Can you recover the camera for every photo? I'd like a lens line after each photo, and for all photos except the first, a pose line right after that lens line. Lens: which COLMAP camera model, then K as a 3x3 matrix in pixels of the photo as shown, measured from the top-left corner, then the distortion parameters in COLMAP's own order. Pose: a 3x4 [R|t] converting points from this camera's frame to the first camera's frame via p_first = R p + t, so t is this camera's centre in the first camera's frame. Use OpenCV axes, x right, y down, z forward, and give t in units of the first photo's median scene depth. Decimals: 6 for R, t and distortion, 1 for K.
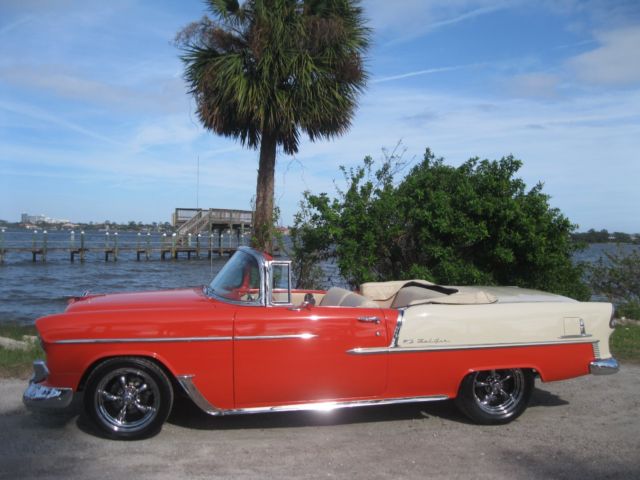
lens RADIAL K [[631.8, 0, 320.0], [0, 631.8, 240.0], [0, 0, 1]] dist [-0.088084, -0.007897]
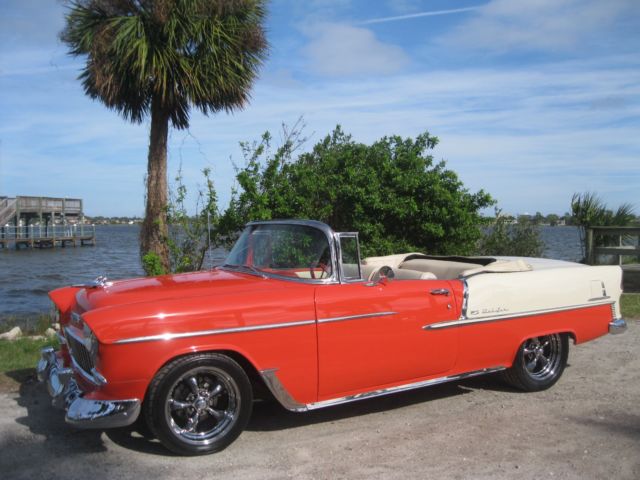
lens RADIAL K [[631.8, 0, 320.0], [0, 631.8, 240.0], [0, 0, 1]] dist [-0.088084, -0.007897]
pose [[0.953111, -0.029478, 0.301181, -0.278154], [0.022976, 0.999421, 0.025110, 0.015505], [-0.301746, -0.017013, 0.953236, 0.119992]]
